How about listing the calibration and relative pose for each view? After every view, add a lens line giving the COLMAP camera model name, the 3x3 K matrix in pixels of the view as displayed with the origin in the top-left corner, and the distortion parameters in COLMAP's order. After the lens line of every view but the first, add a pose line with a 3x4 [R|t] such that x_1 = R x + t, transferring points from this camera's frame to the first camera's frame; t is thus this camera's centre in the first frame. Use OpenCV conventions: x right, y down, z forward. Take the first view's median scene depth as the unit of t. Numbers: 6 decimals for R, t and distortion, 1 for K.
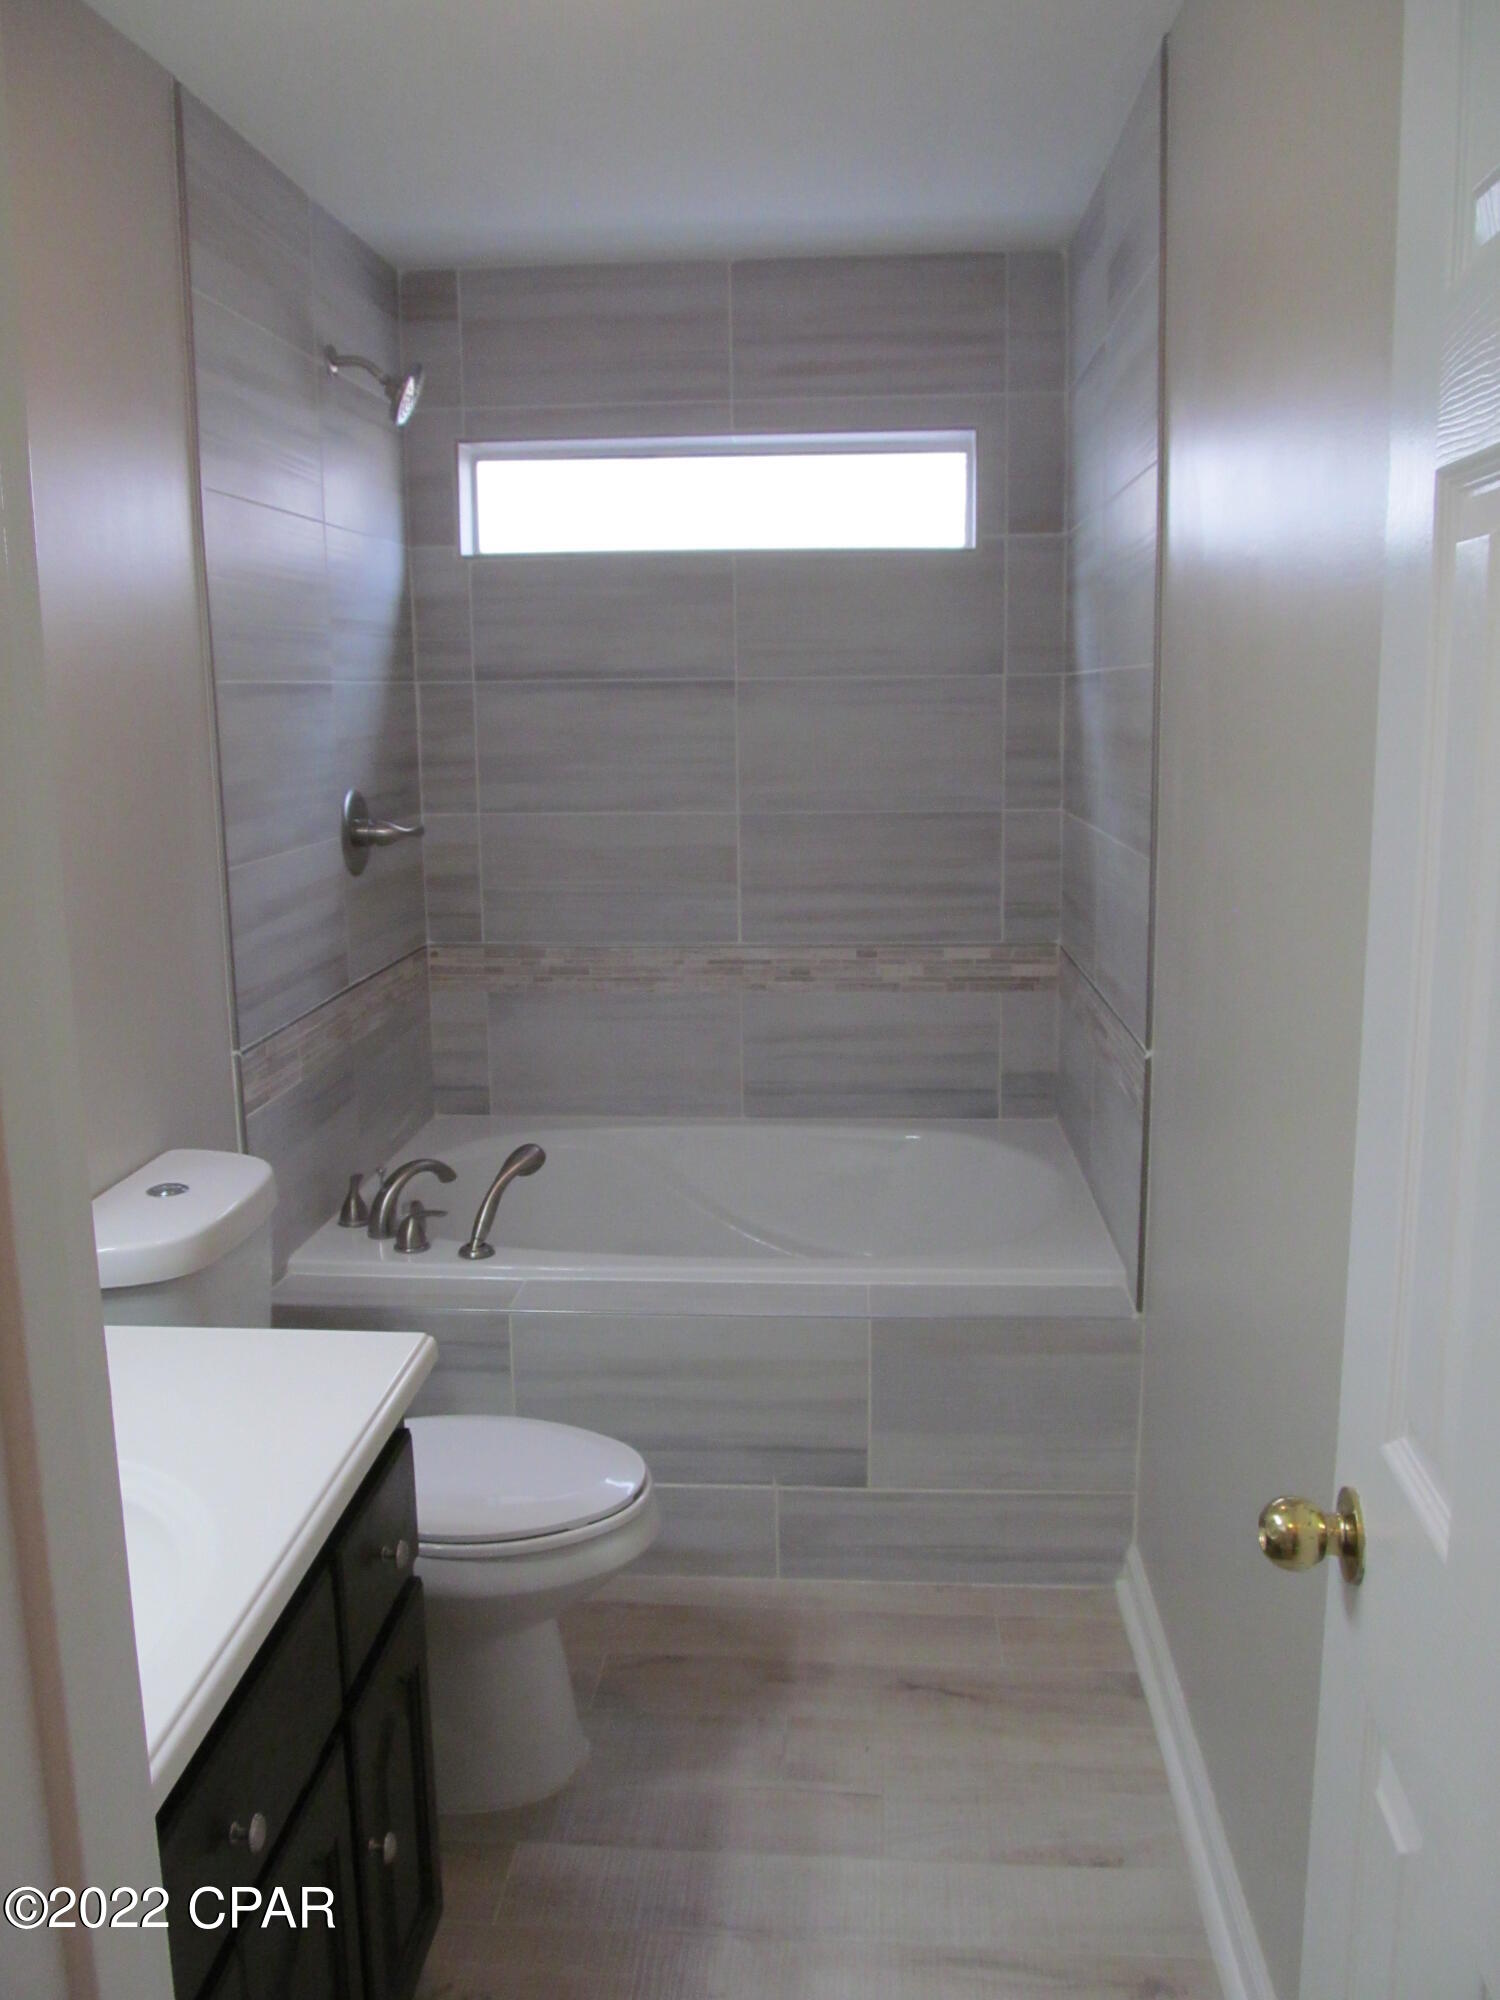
lens RADIAL K [[1657.4, 0, 750.0], [0, 1657.4, 1000.0], [0, 0, 1]] dist [-0.069185, 0.033548]
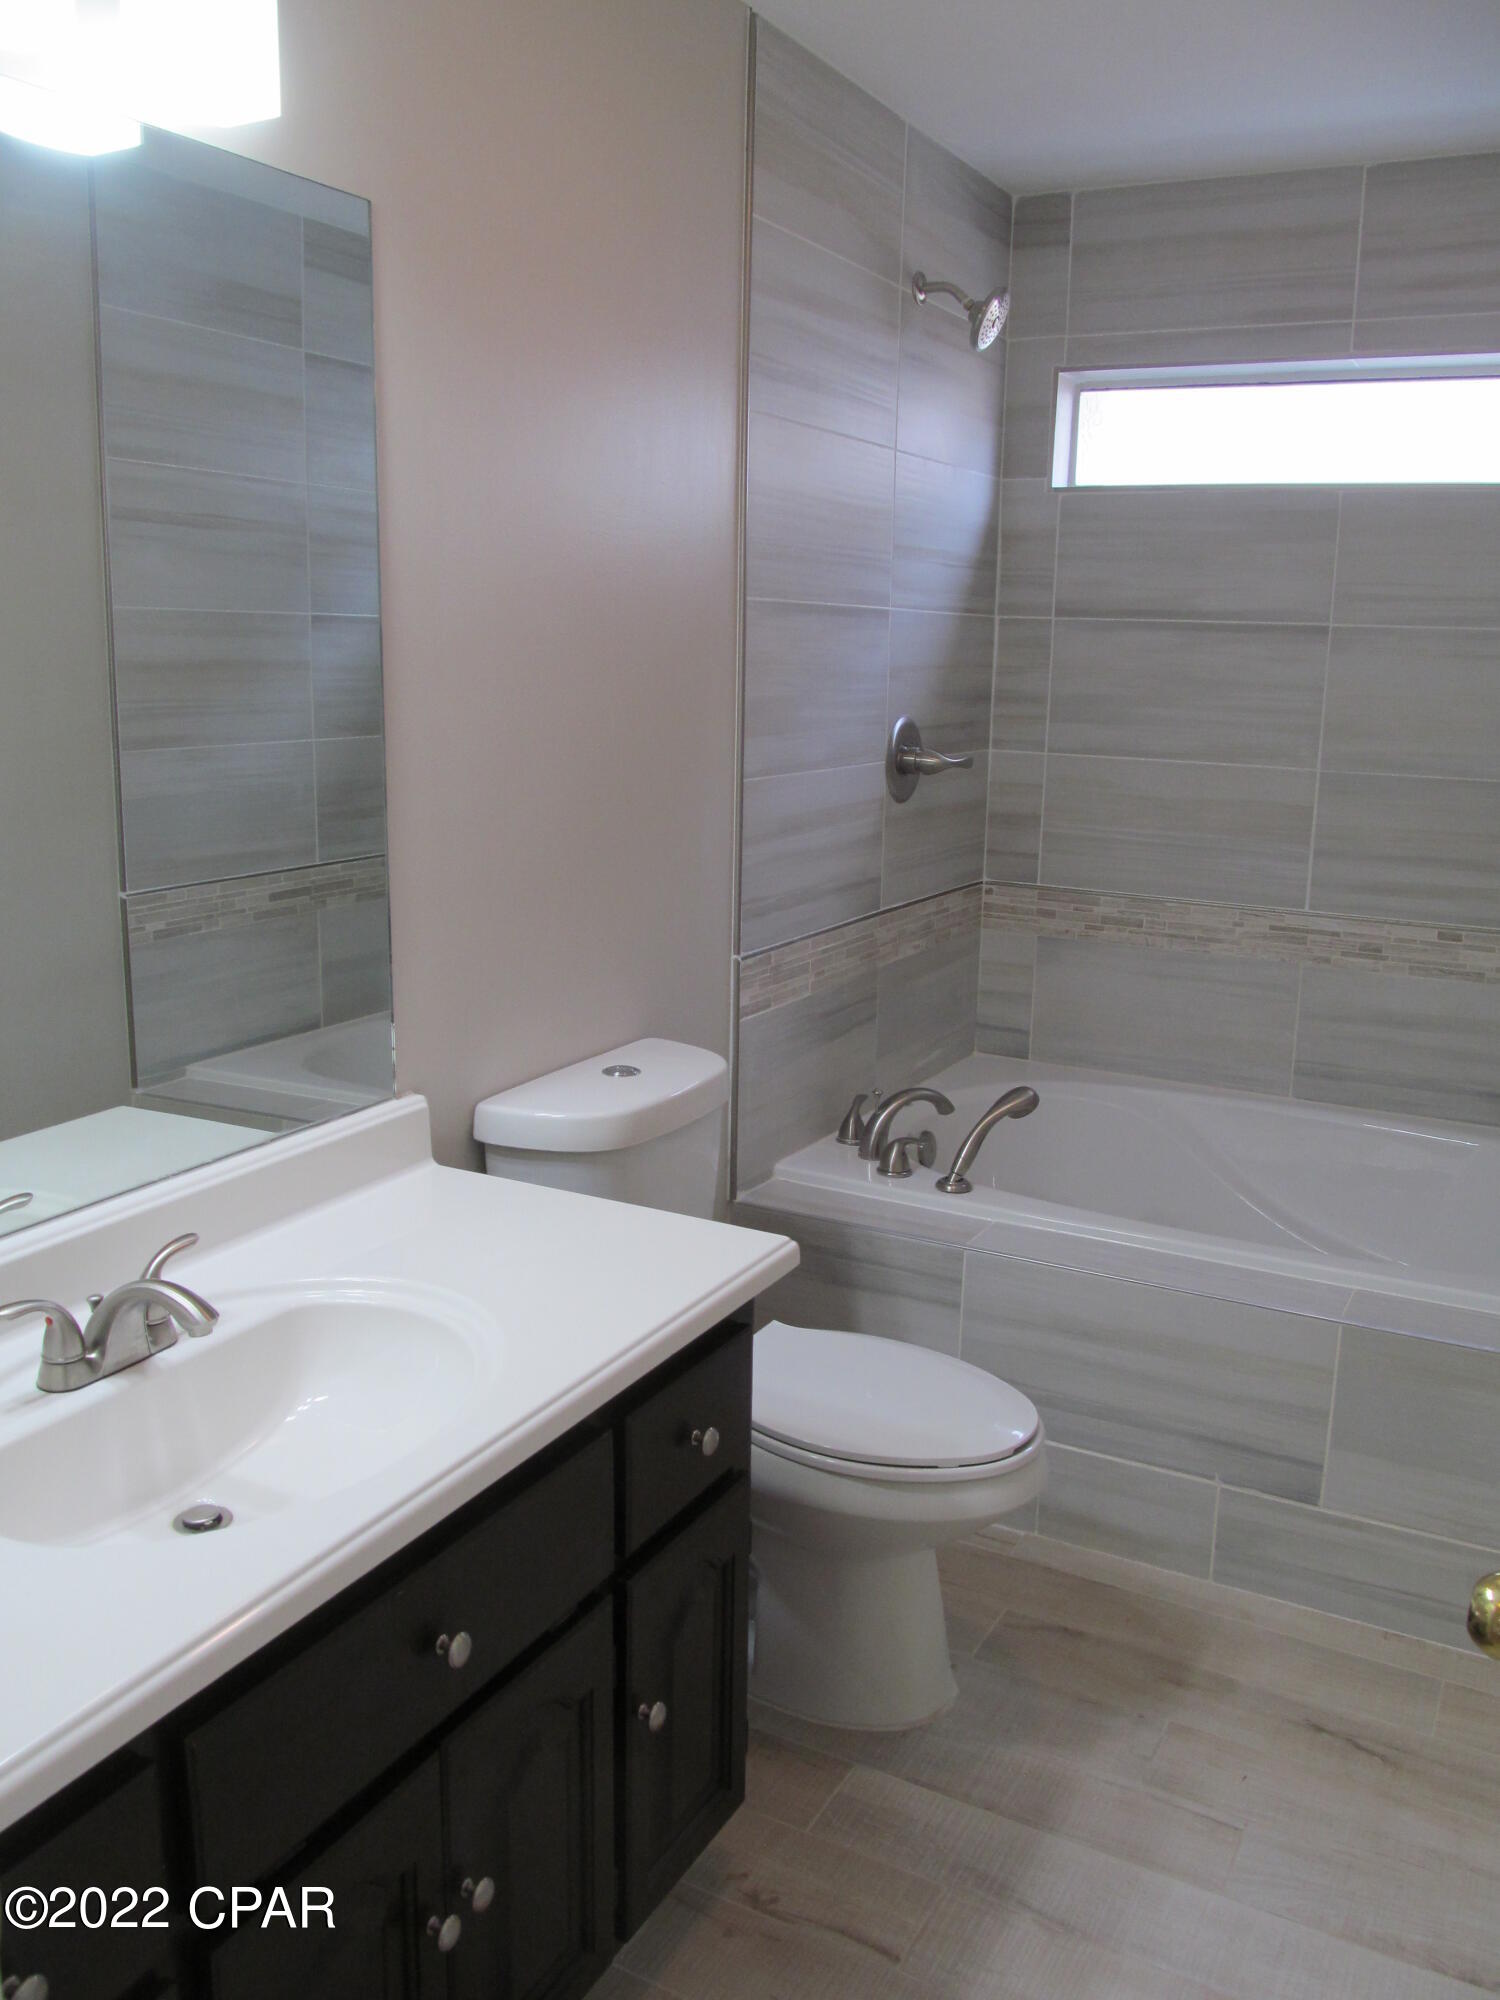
lens RADIAL K [[1657.4, 0, 750.0], [0, 1657.4, 1000.0], [0, 0, 1]] dist [-0.069185, 0.033548]
pose [[0.910906, 0.119644, -0.394887, 0.097070], [-0.109819, 0.992817, 0.047479, 0.007067], [0.397732, 0.000117, 0.917502, 0.036097]]
